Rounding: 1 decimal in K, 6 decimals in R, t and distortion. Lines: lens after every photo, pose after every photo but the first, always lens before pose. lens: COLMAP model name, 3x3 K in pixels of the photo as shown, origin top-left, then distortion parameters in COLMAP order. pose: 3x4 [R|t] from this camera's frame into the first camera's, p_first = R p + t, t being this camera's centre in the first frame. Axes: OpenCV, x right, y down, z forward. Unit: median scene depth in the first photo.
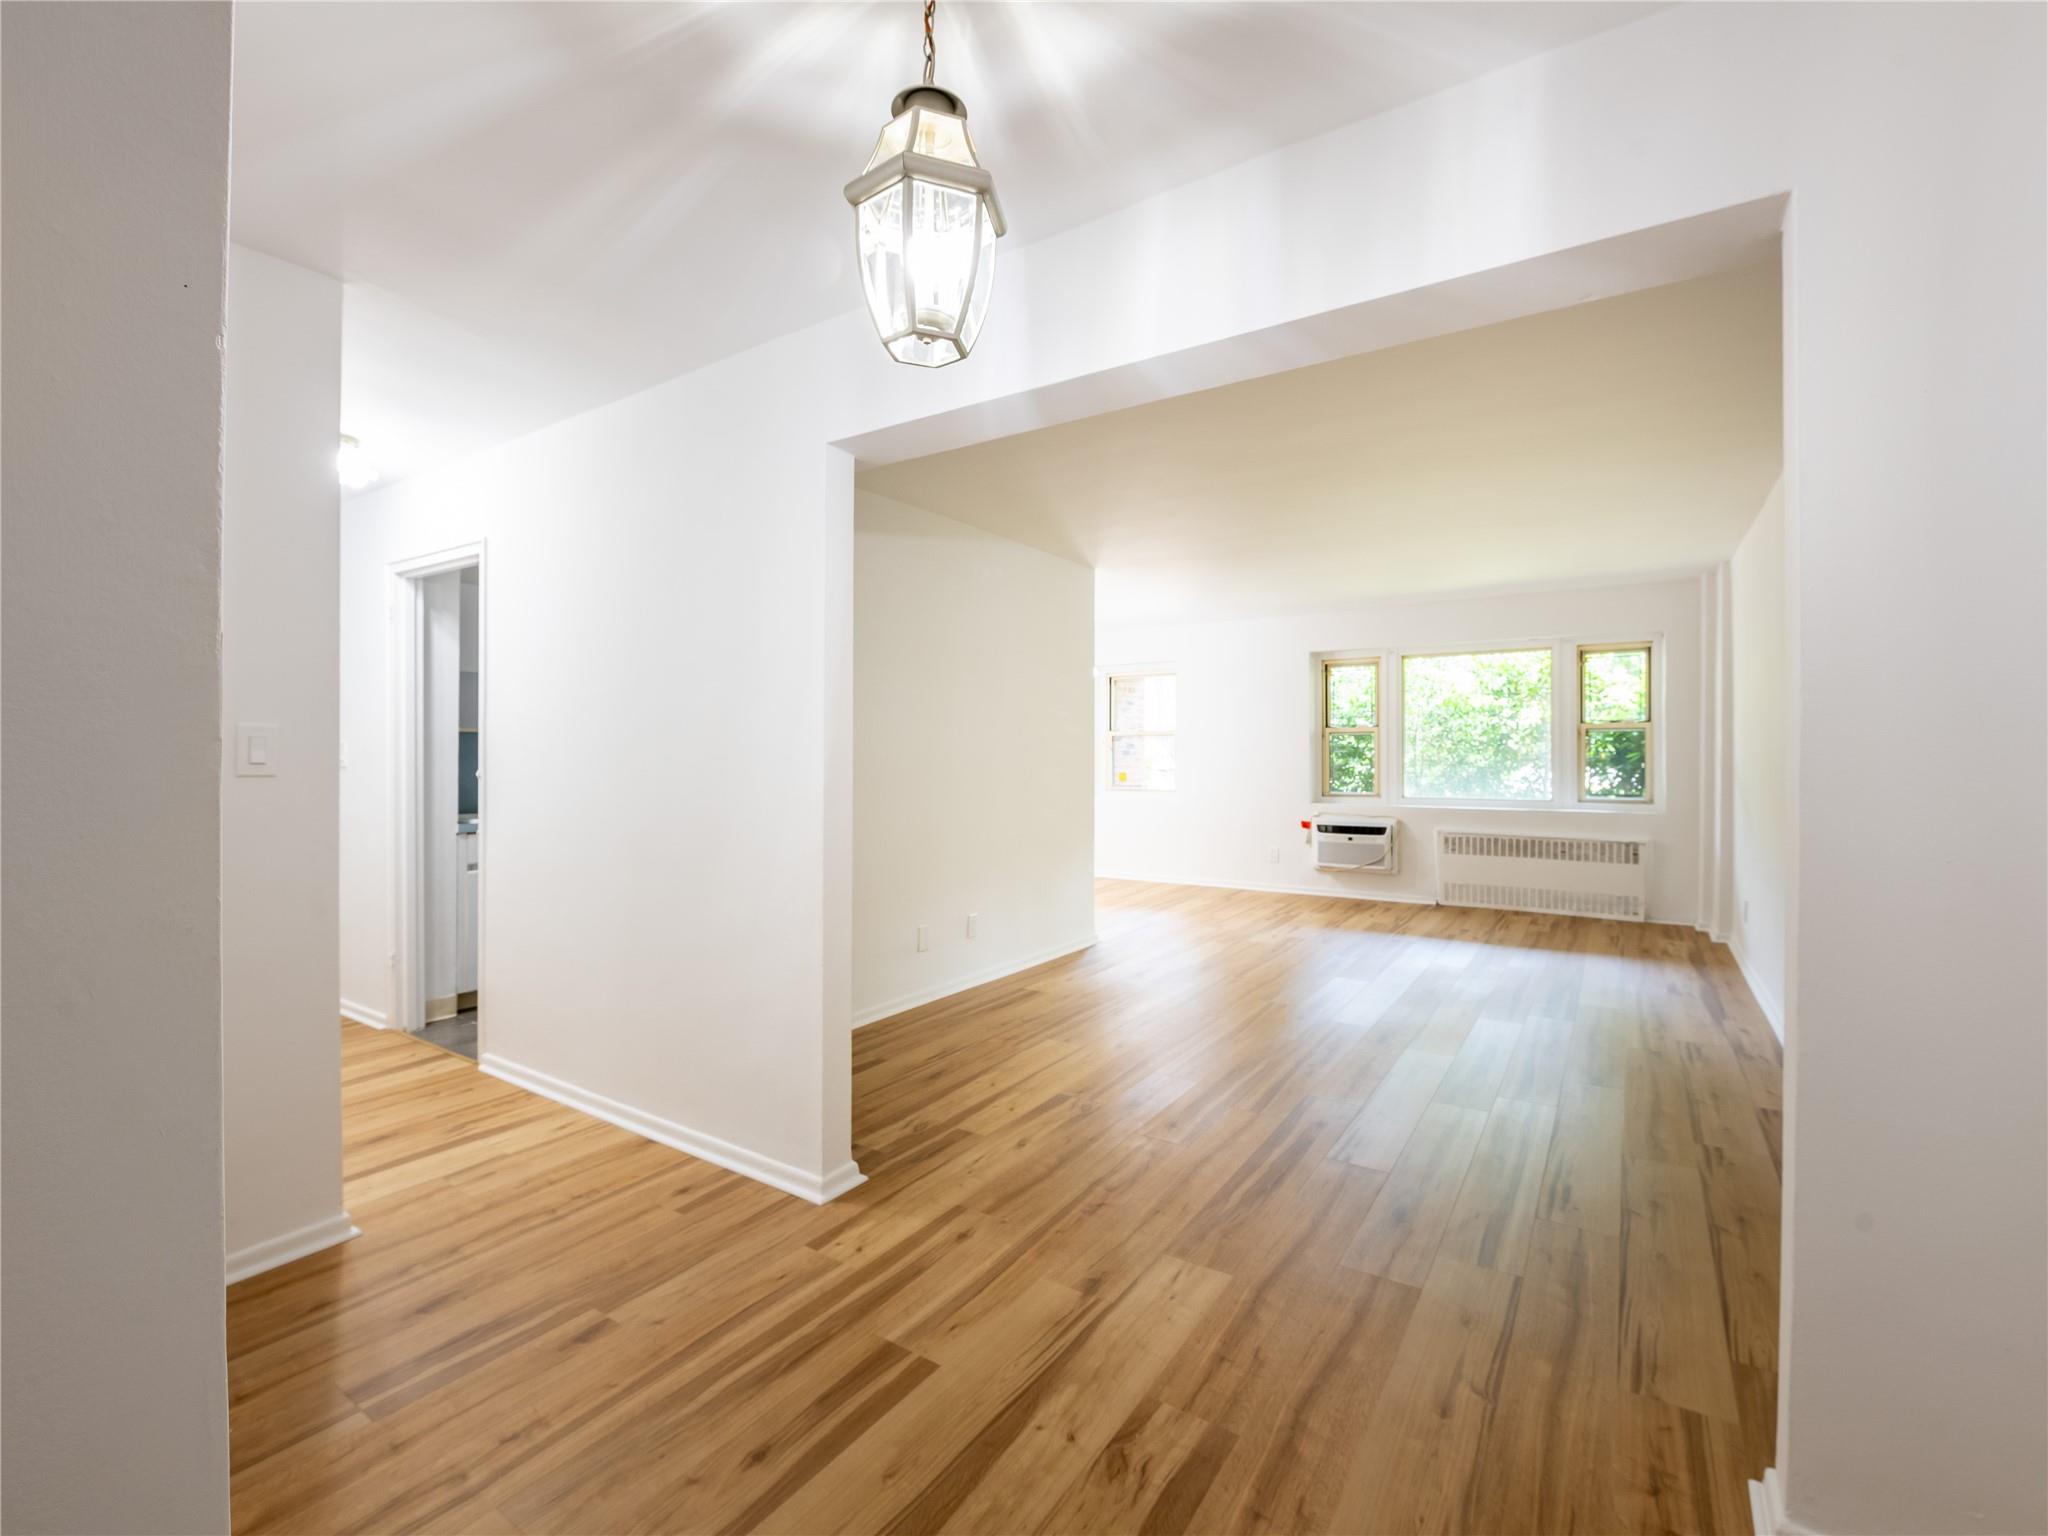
lens RADIAL K [[904.0, 0, 1031.2], [0, 904.0, 764.0], [0, 0, 1]] dist [0.001227, -0.004069]
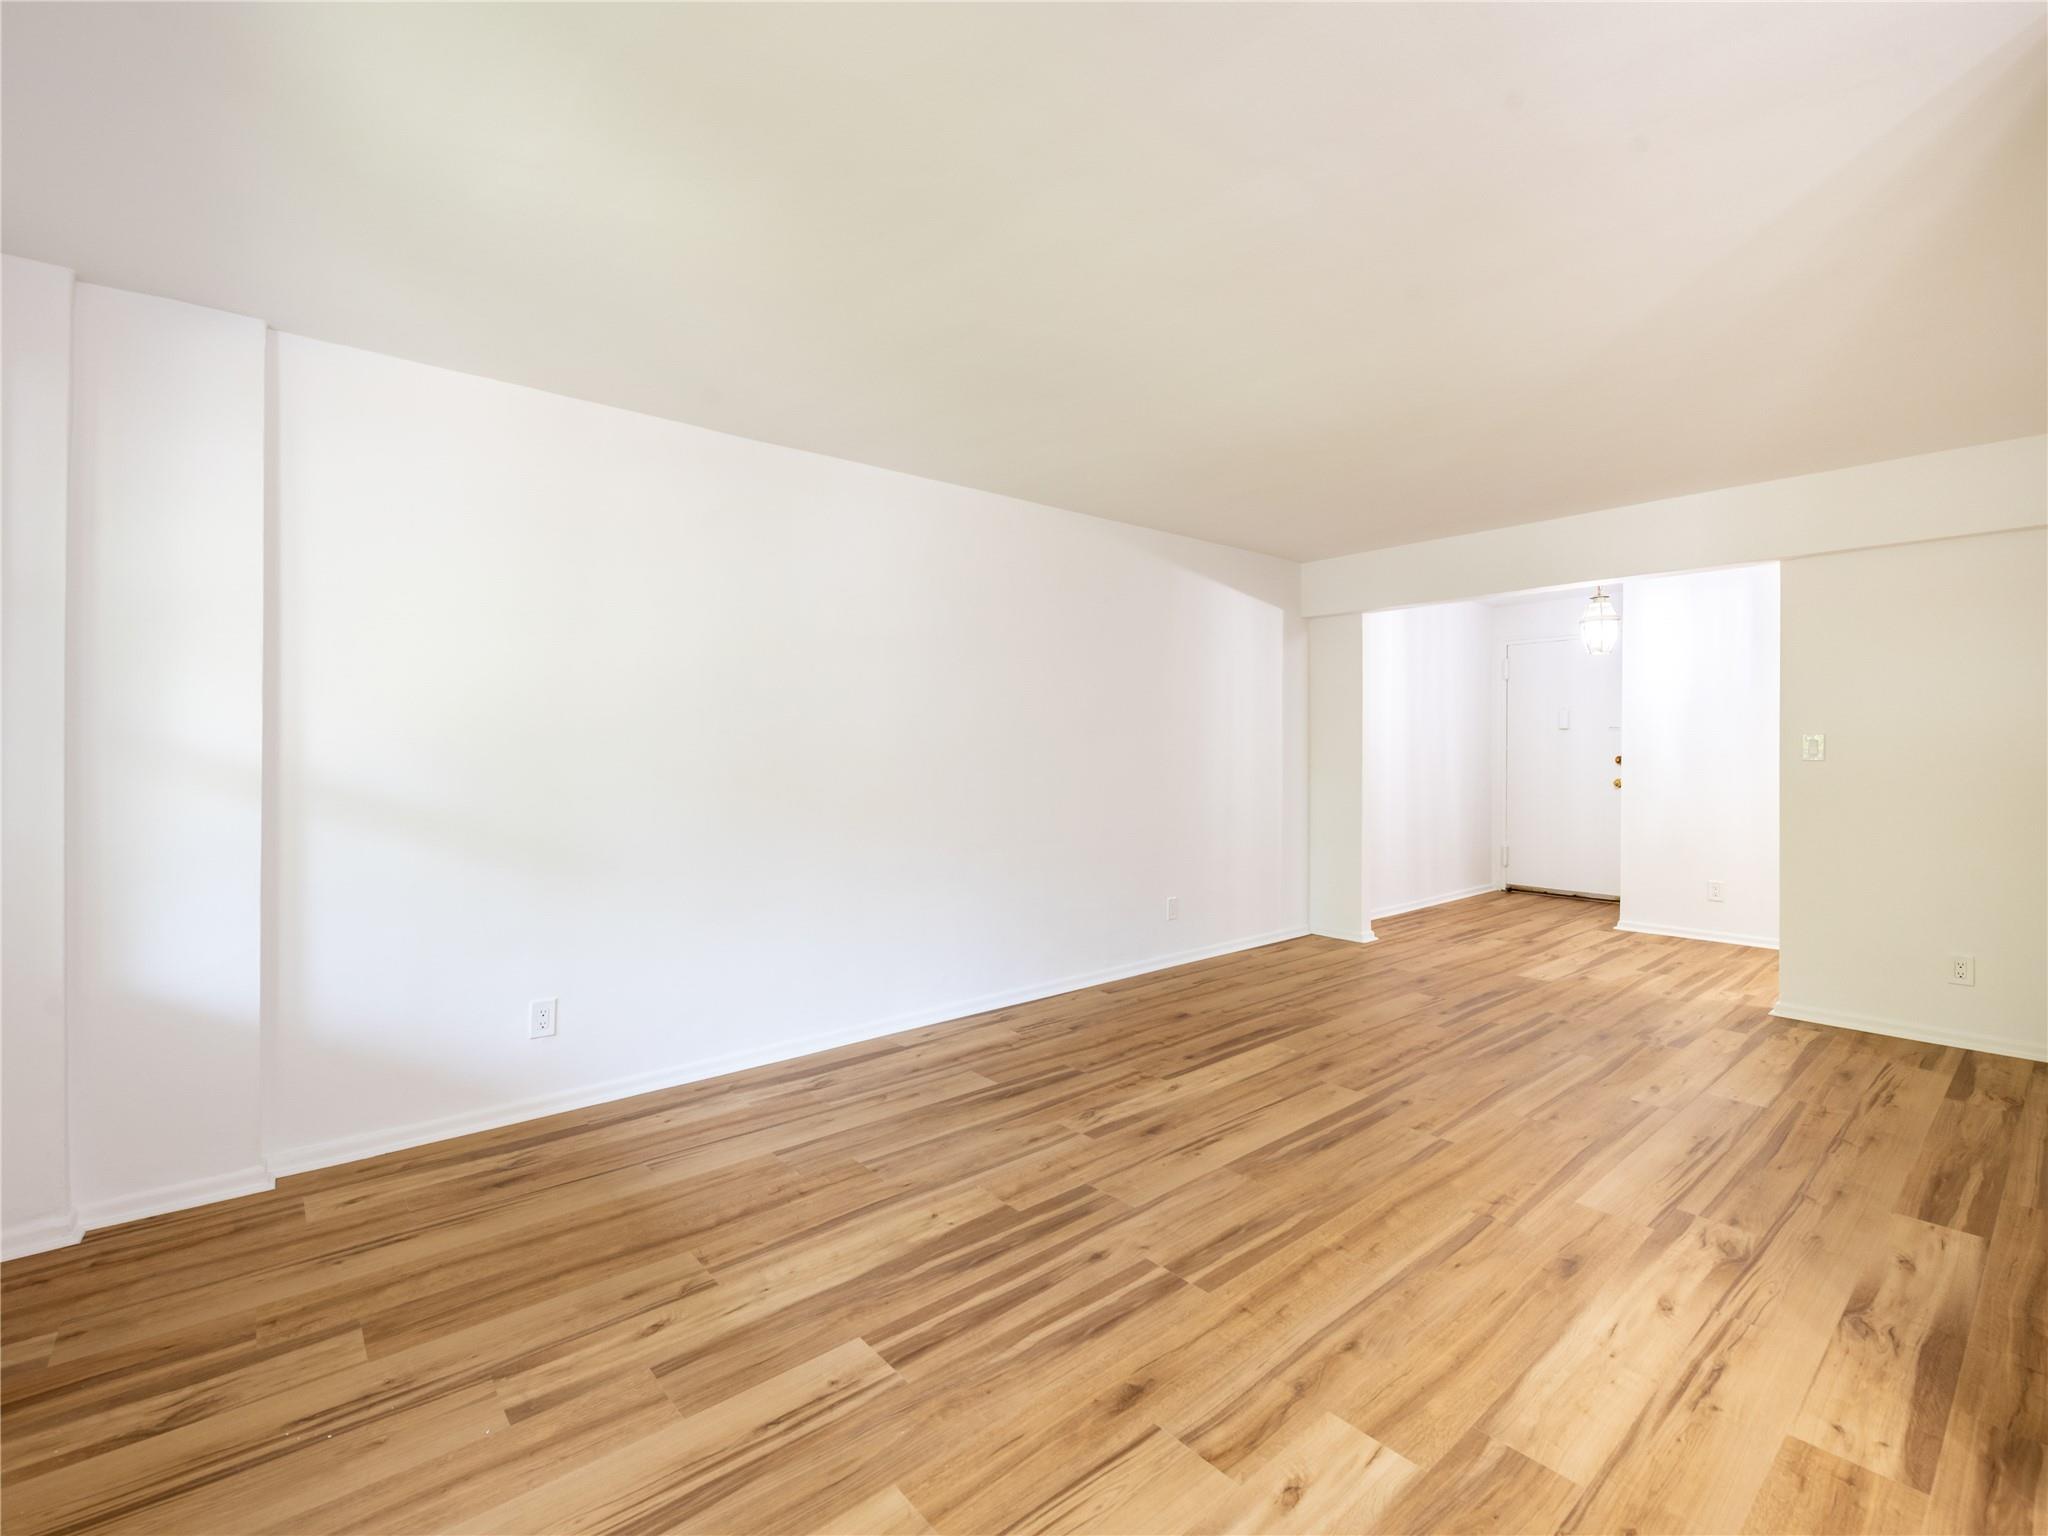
lens RADIAL K [[916.3, 0, 1022.8], [0, 916.3, 739.9], [0, 0, 1]] dist [0.000434, -0.003652]
pose [[-0.958953, 0.007729, 0.283459, 0.241924], [0.009037, 0.999954, 0.003308, -0.015734], [-0.283421, 0.005734, -0.958979, 1.141788]]
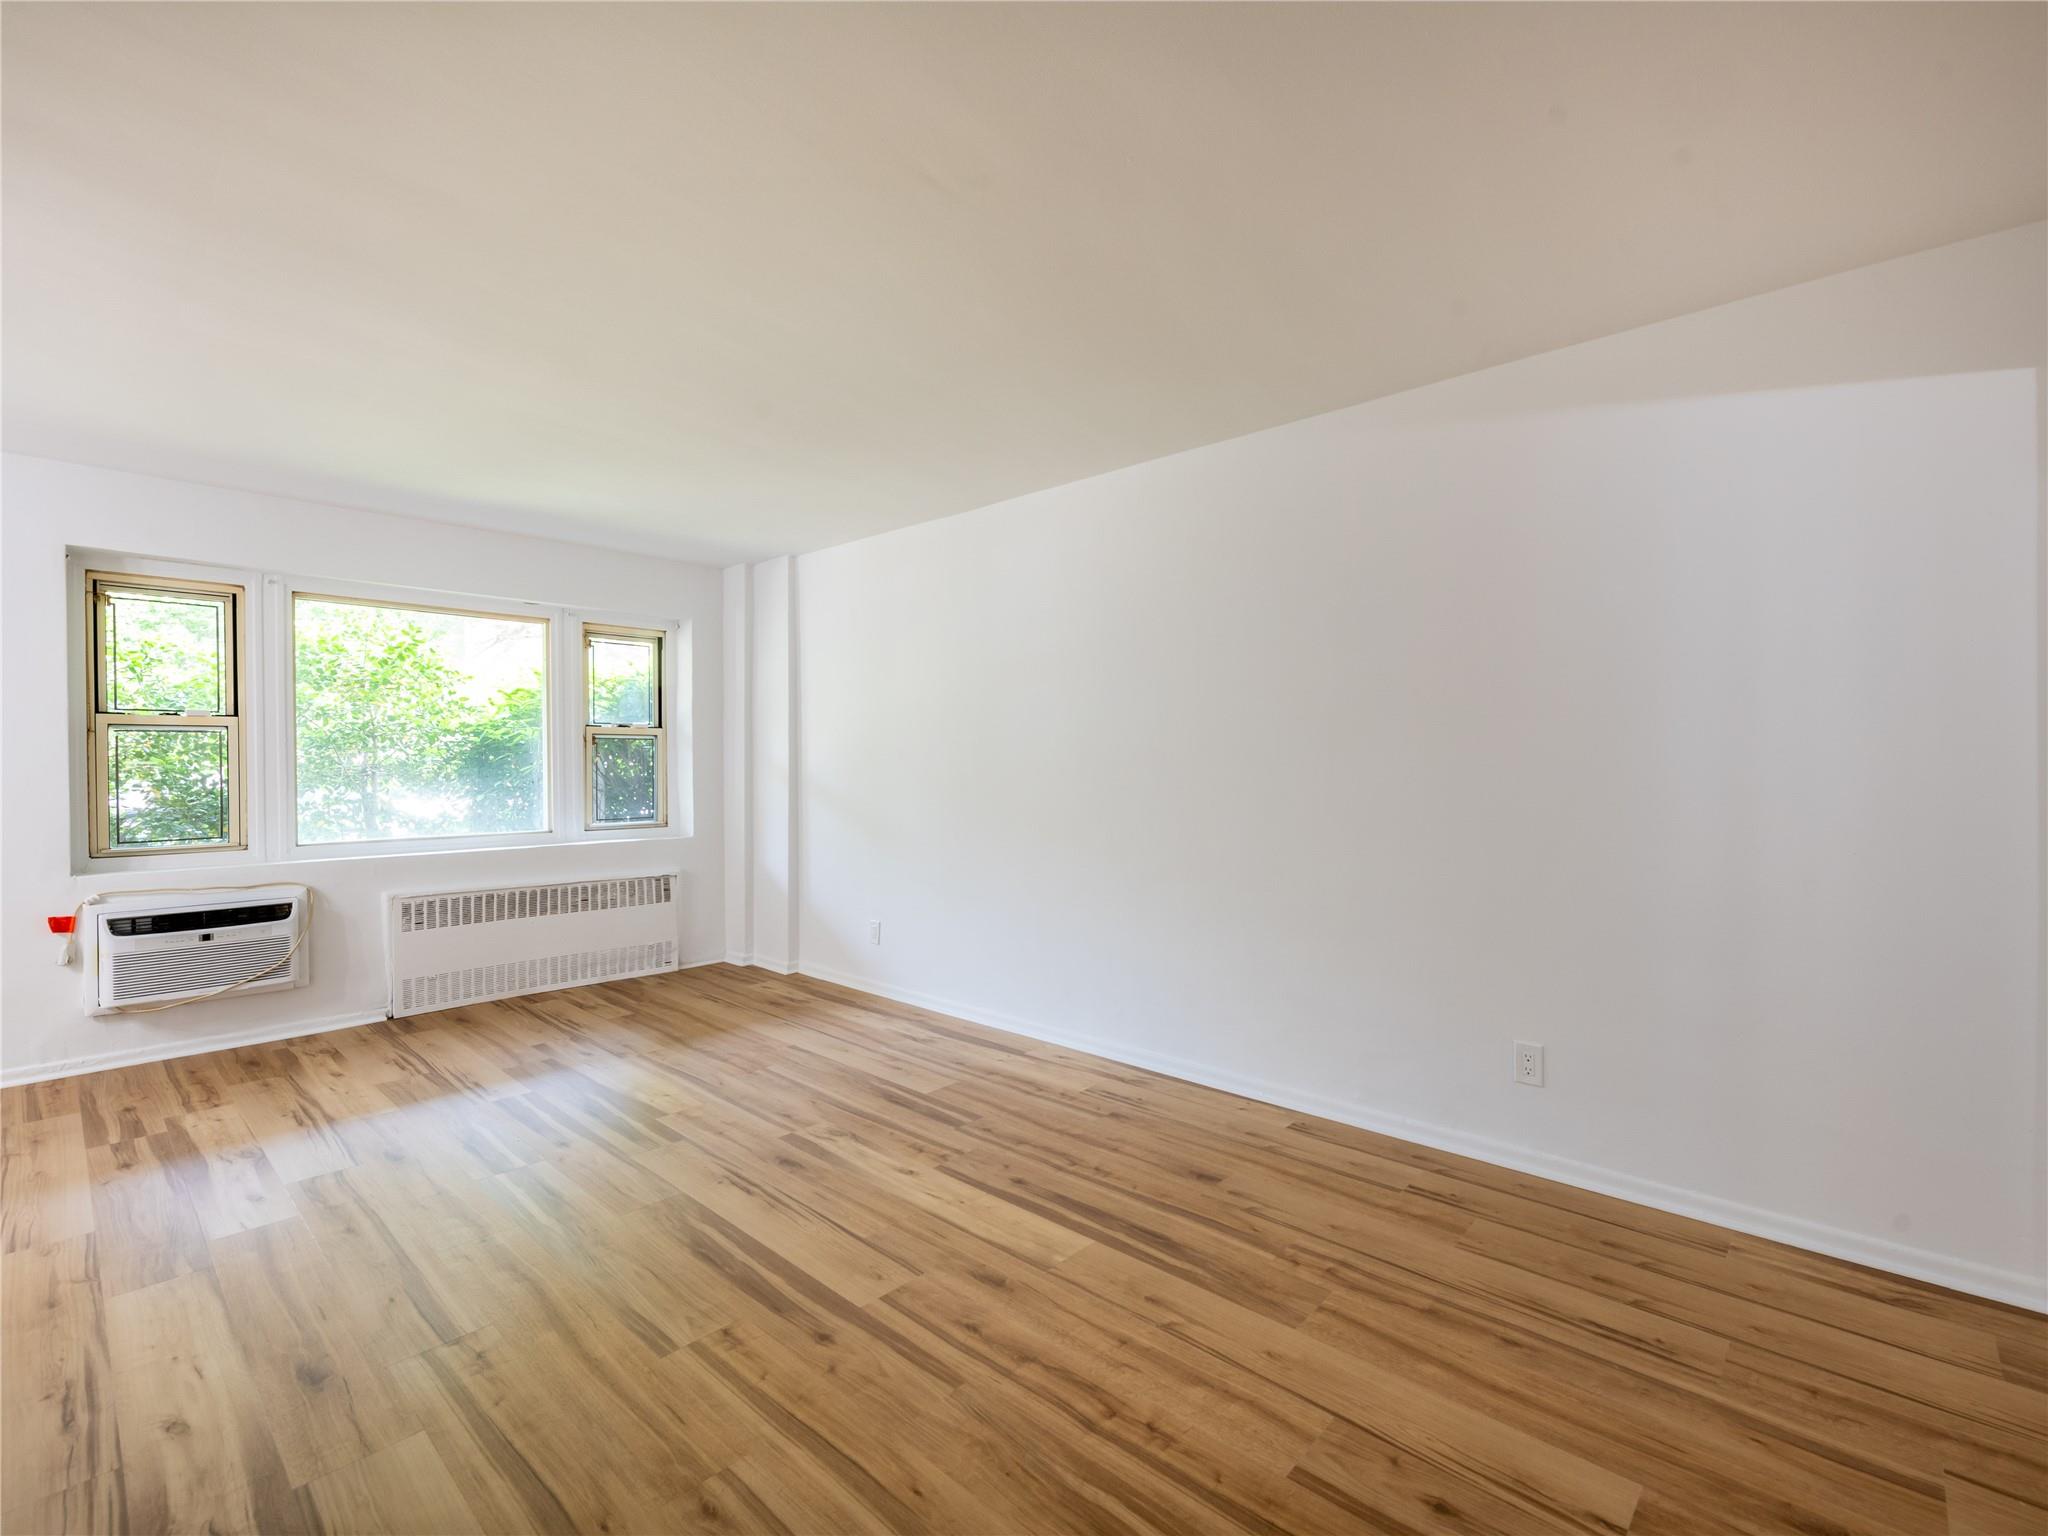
lens RADIAL K [[907.6, 0, 1080.7], [0, 907.6, 771.9], [0, 0, 1]] dist [-0.001165, -0.002517]
pose [[0.132084, -0.008703, 0.991200, -0.089303], [0.013794, 0.999881, 0.006941, -0.006555], [-0.991143, 0.012756, 0.132188, 0.505856]]
